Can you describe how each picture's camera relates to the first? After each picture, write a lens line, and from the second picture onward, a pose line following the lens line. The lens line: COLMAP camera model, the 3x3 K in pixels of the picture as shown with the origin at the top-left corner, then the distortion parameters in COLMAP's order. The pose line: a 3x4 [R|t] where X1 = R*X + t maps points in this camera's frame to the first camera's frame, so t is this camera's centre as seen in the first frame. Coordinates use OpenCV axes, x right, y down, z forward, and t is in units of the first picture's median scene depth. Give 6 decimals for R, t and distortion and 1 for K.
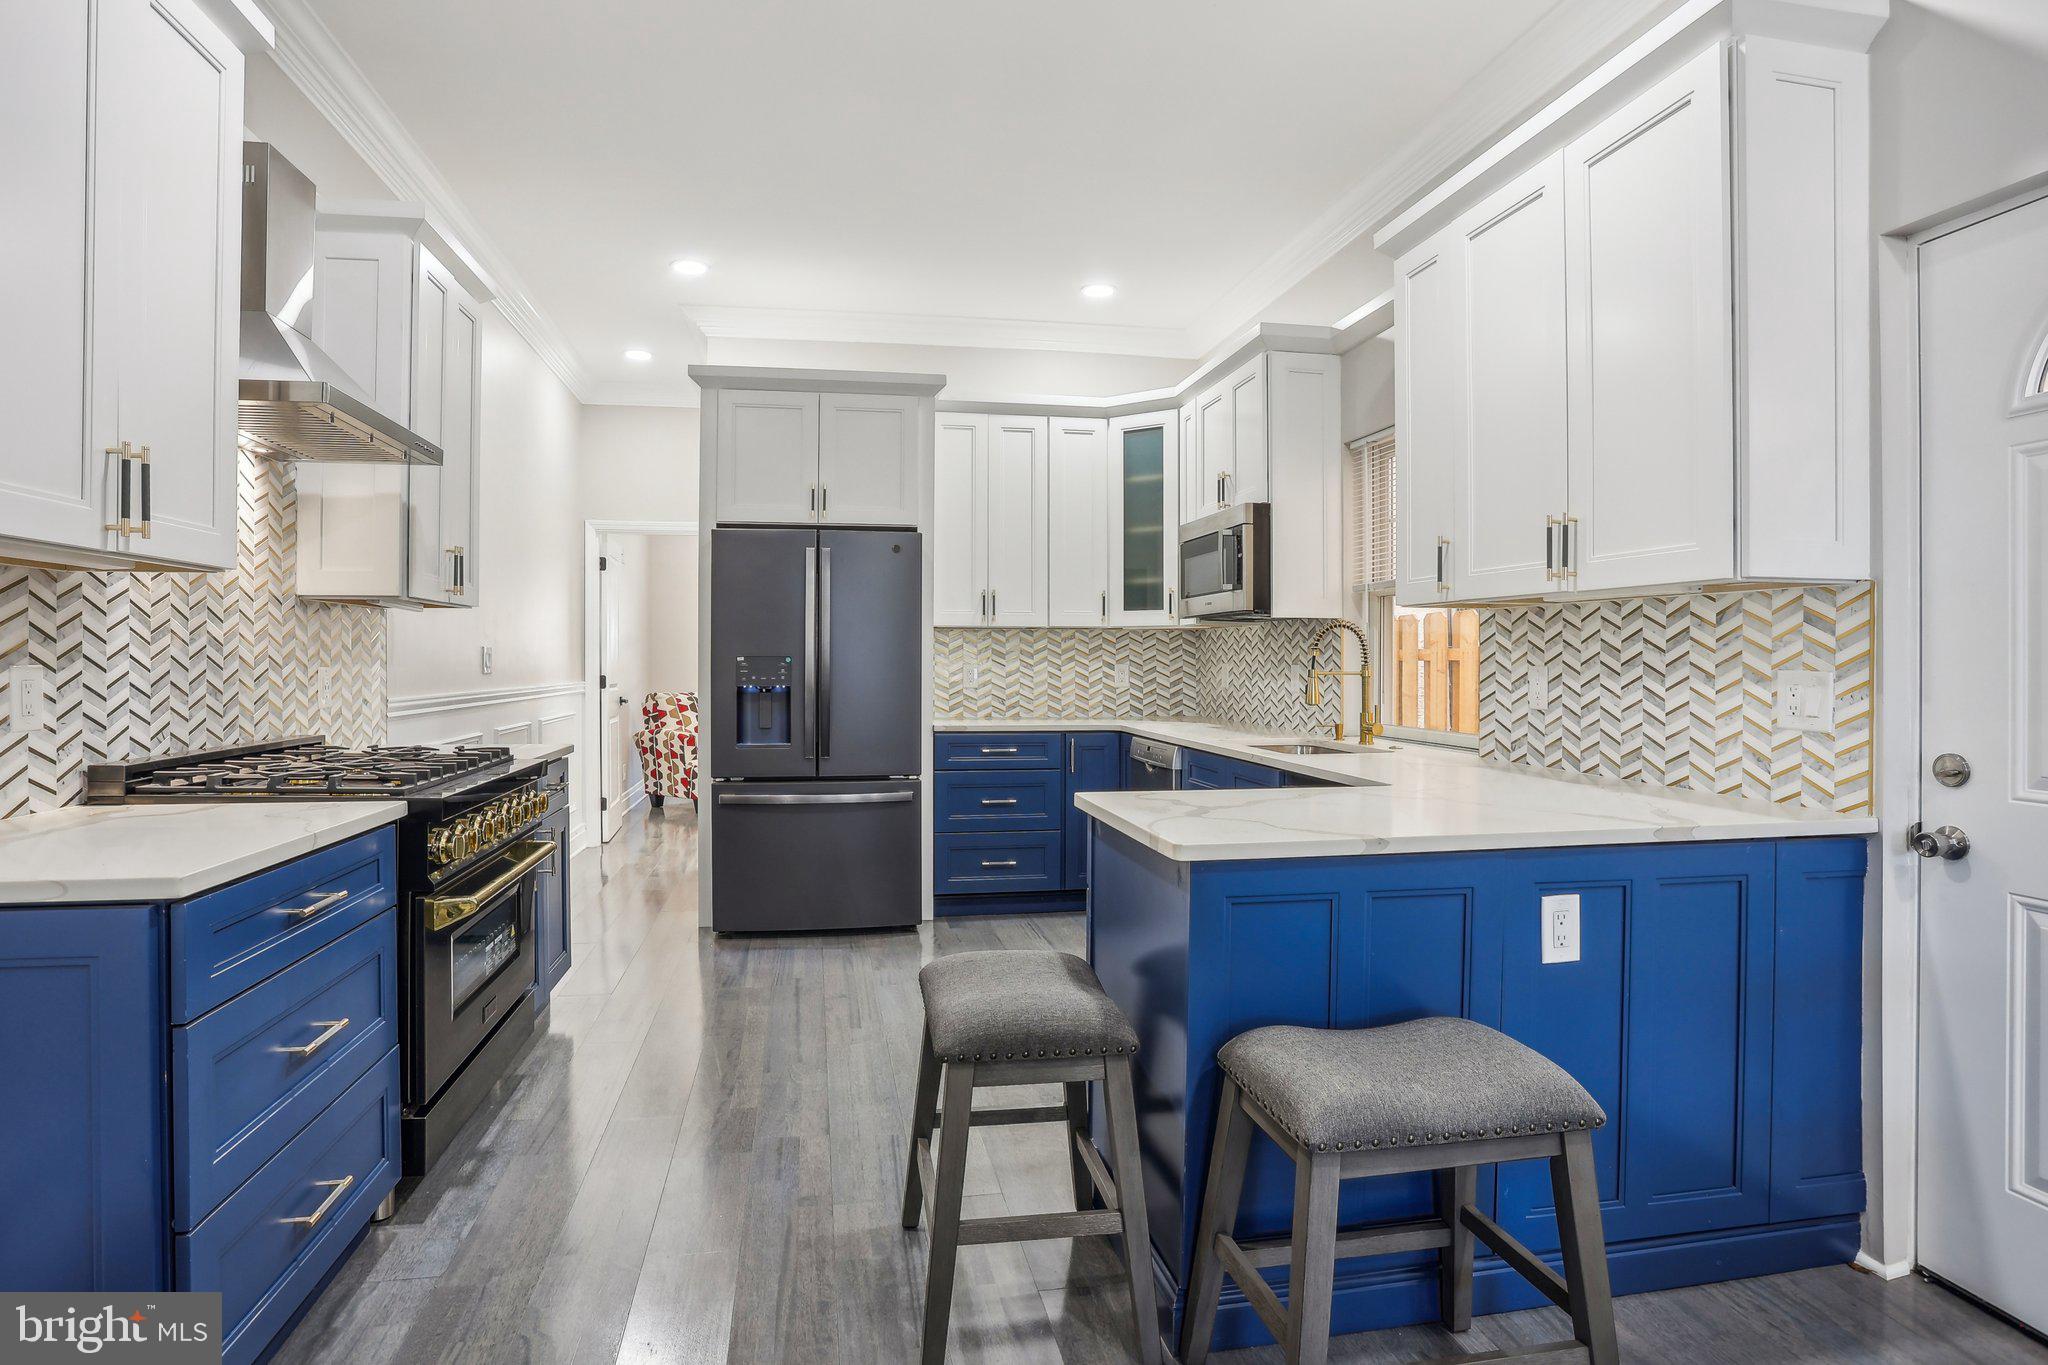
lens RADIAL K [[1063.9, 0, 1019.5], [0, 1063.9, 667.4], [0, 0, 1]] dist [-0.087659, 0.030870]
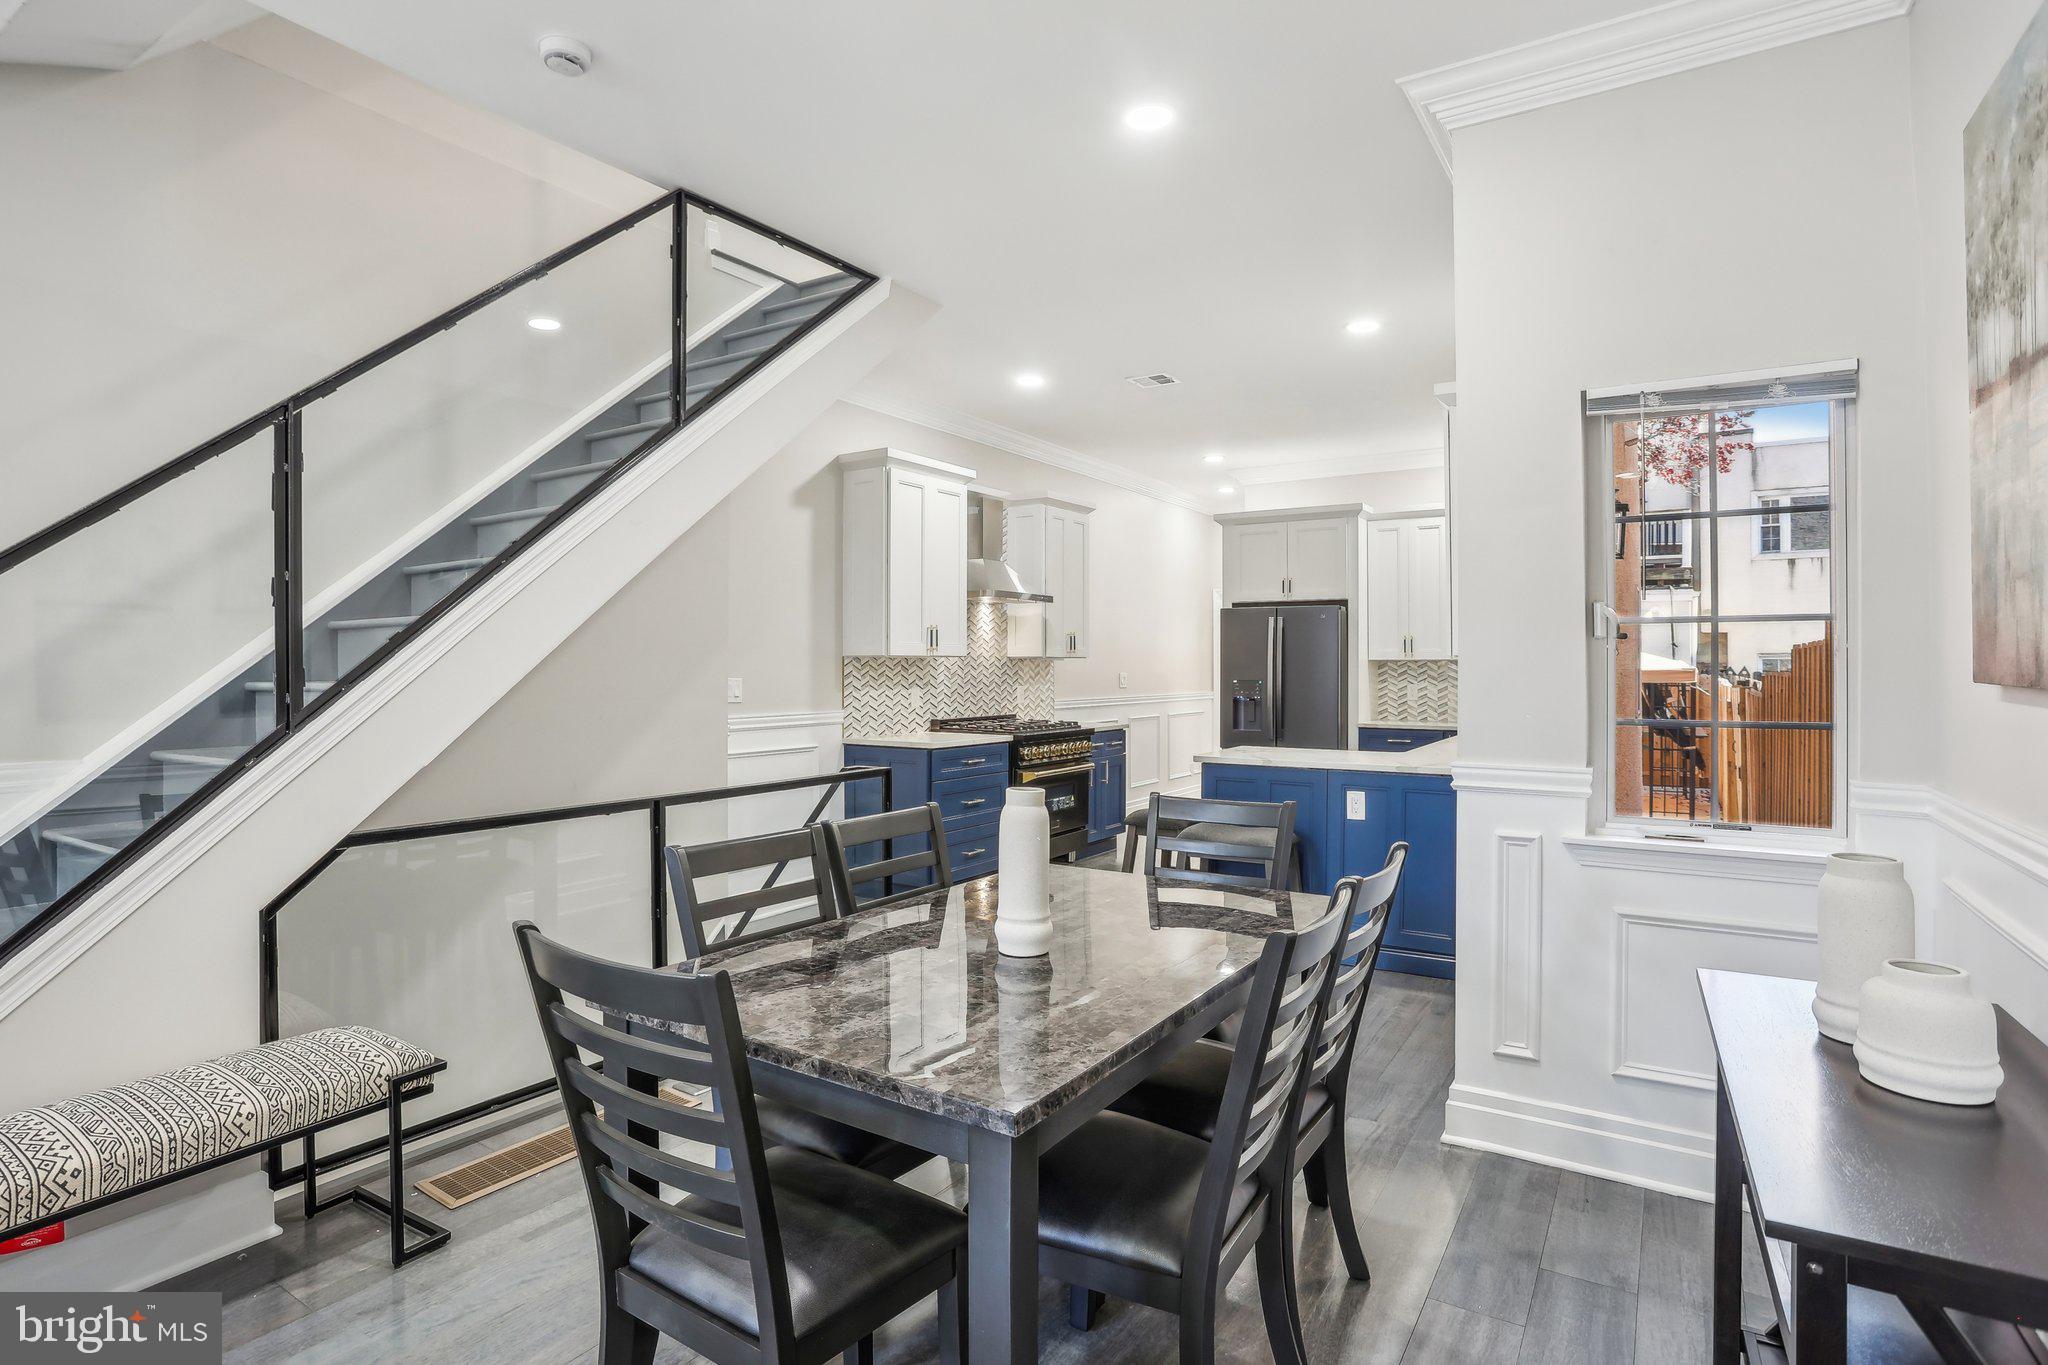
lens RADIAL K [[1063.9, 0, 1019.5], [0, 1063.9, 667.4], [0, 0, 1]] dist [-0.087659, 0.030870]
pose [[0.732814, -0.001169, -0.680428, 0.657222], [-0.003255, 0.999981, -0.005224, -0.020051], [0.680421, 0.006043, 0.732796, -0.531536]]
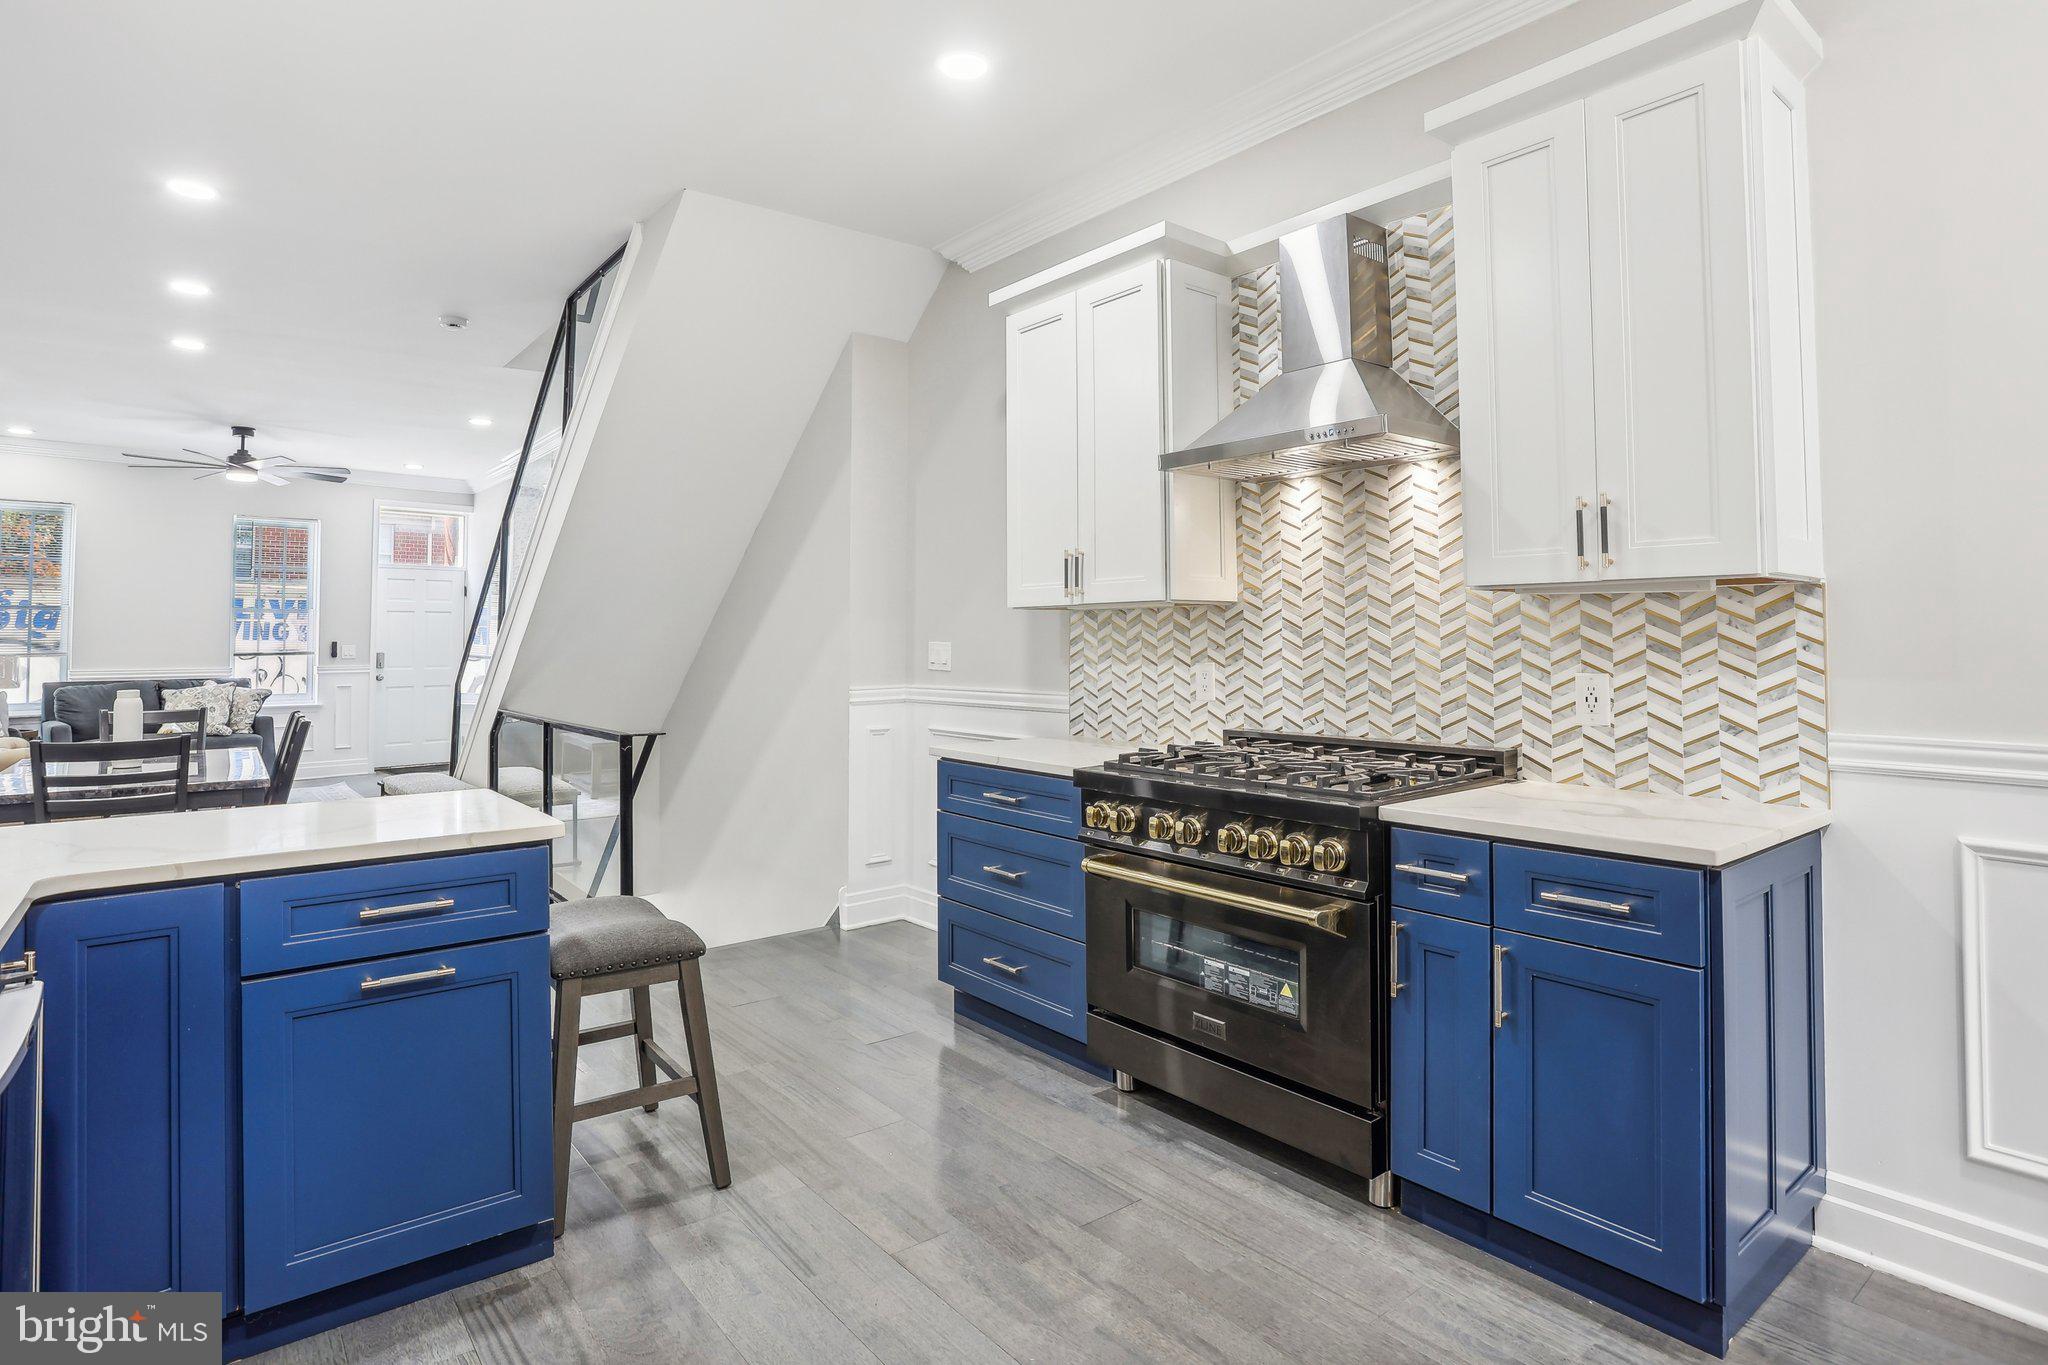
lens RADIAL K [[1063.9, 0, 1019.5], [0, 1063.9, 667.4], [0, 0, 1]] dist [-0.087659, 0.030870]
pose [[-0.884883, 0.013276, -0.465625, 0.054204], [-0.000679, 0.999556, 0.029789, -0.019459], [0.465814, 0.026676, -0.884481, 0.999196]]
